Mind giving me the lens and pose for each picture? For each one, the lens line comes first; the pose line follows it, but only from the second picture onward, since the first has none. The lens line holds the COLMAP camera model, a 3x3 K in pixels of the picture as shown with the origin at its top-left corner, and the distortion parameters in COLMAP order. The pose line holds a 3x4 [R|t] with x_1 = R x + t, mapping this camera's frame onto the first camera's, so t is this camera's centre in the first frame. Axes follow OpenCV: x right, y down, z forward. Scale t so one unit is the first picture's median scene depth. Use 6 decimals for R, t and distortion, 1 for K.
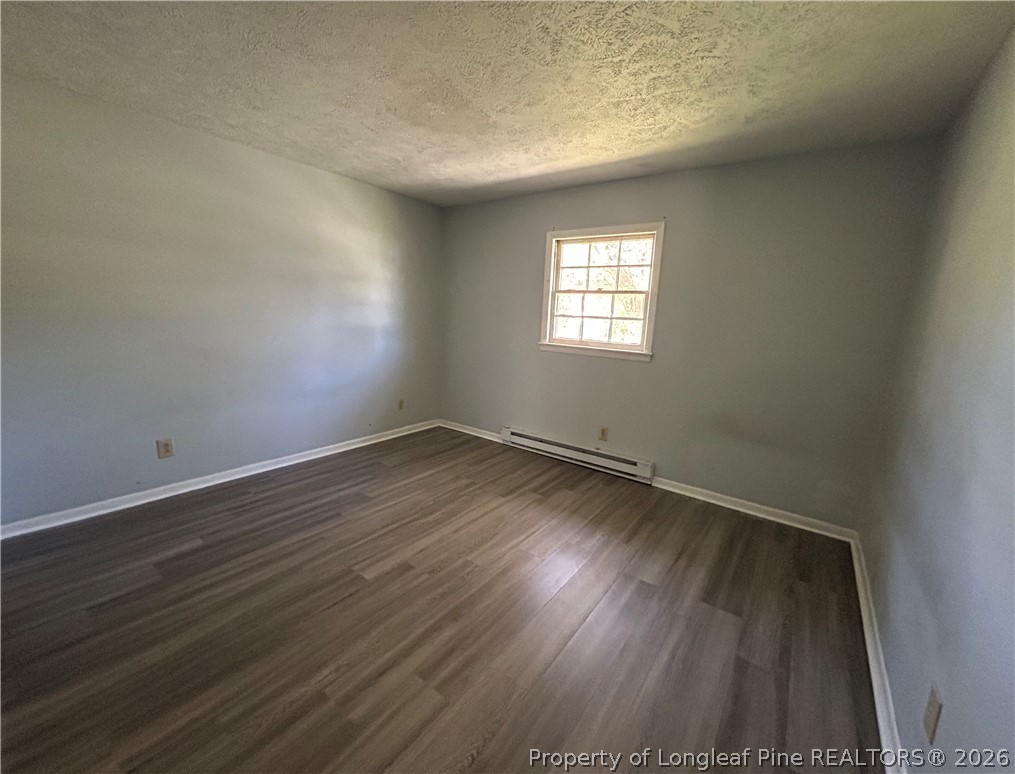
lens RADIAL K [[417.9, 0, 493.9], [0, 417.9, 384.2], [0, 0, 1]] dist [0.001731, 0.000267]
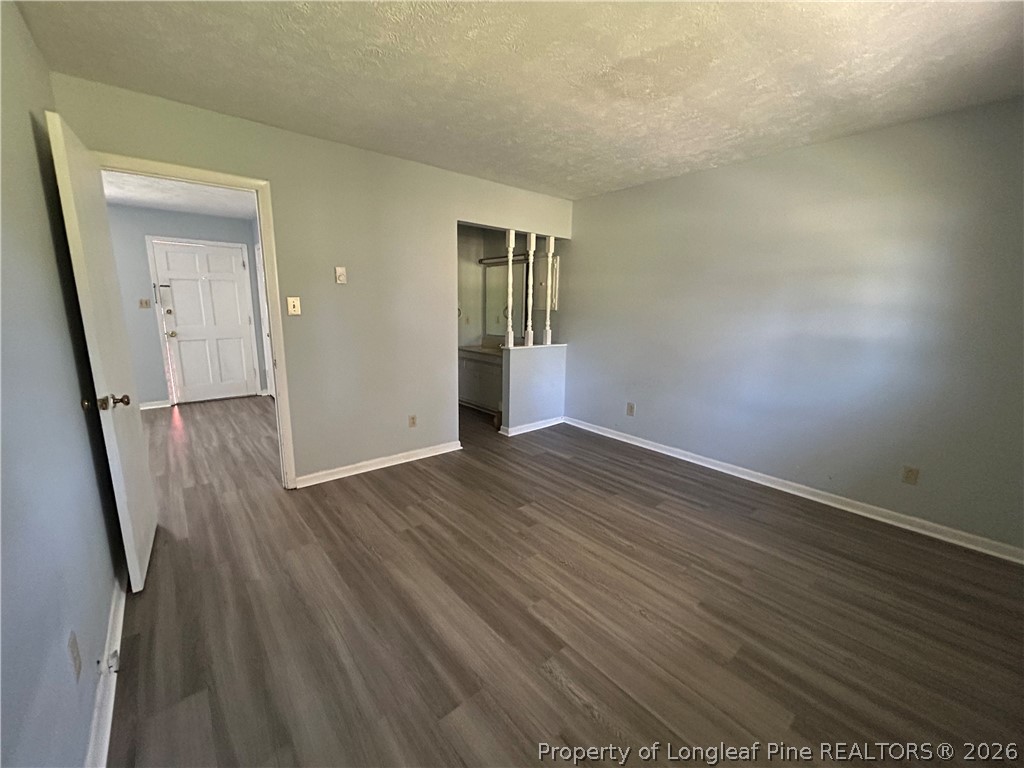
lens RADIAL K [[414.2, 0, 512.0], [0, 414.2, 384.0], [0, 0, 1]] dist [-0.001781, -0.000112]
pose [[-0.218965, 0.136740, -0.966104, 0.645215], [-0.192860, 0.964532, 0.180229, -0.106164], [0.956483, 0.225787, -0.184828, 0.787005]]
